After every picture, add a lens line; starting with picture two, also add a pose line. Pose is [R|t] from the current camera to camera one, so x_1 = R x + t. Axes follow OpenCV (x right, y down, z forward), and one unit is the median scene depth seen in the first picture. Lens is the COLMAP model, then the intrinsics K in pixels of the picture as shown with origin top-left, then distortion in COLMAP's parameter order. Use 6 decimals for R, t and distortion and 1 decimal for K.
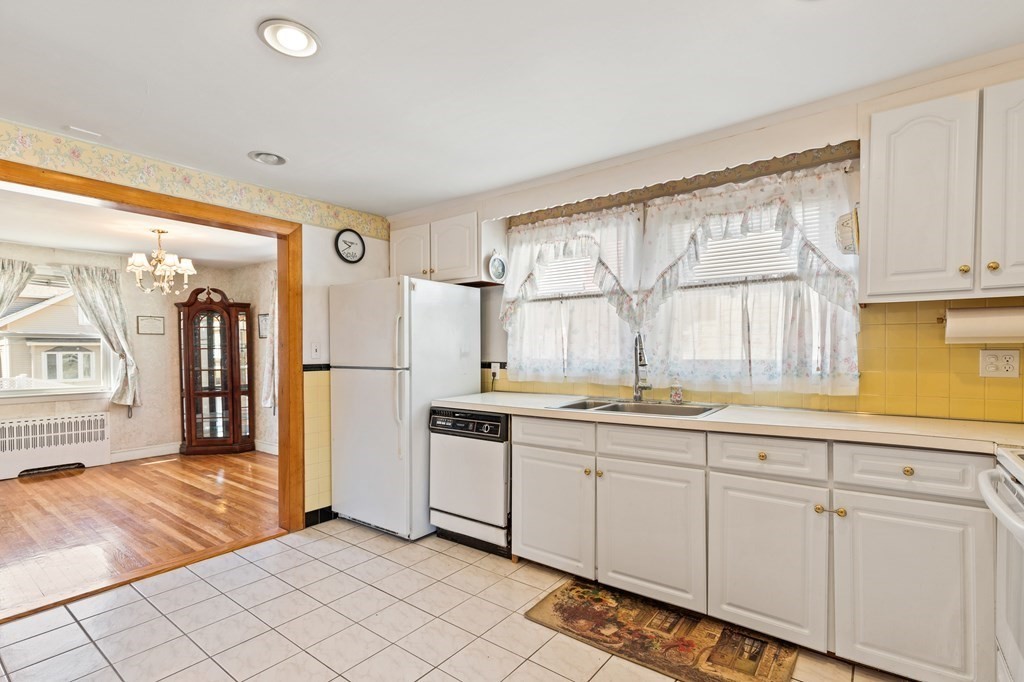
lens RADIAL K [[475.1, 0, 507.6], [0, 475.1, 358.8], [0, 0, 1]] dist [0.009948, -0.003213]
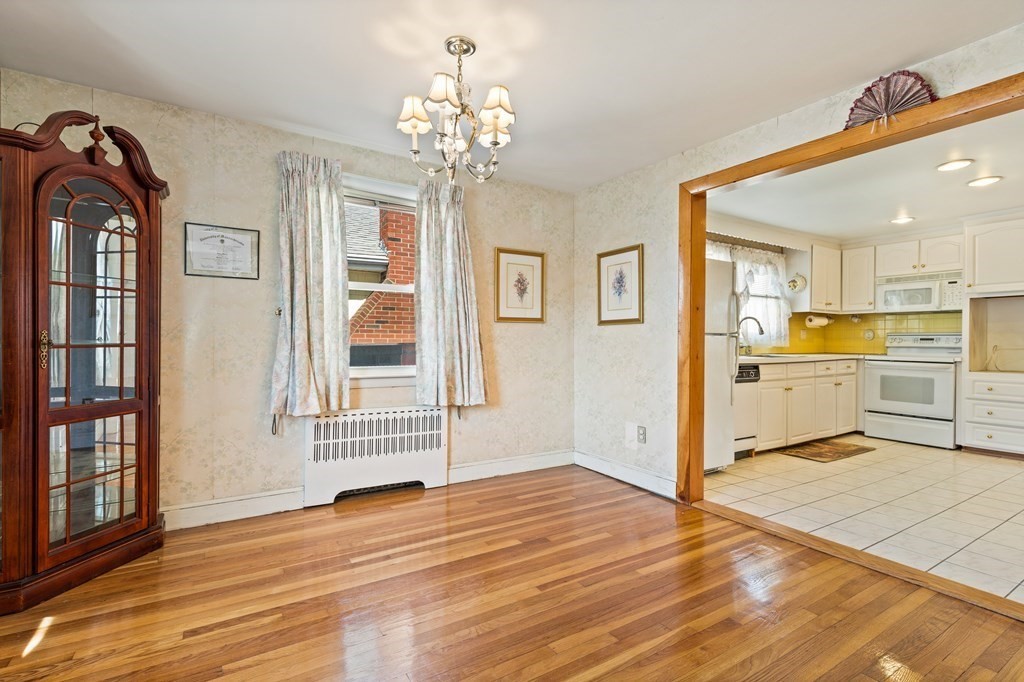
lens RADIAL K [[475.1, 0, 505.4], [0, 475.1, 344.9], [0, 0, 1]] dist [0.009948, -0.003213]
pose [[0.358571, 0.001858, 0.933501, -1.629437], [0.006558, 0.999968, -0.004510, 0.050475], [-0.933479, 0.007739, 0.358548, 1.104675]]
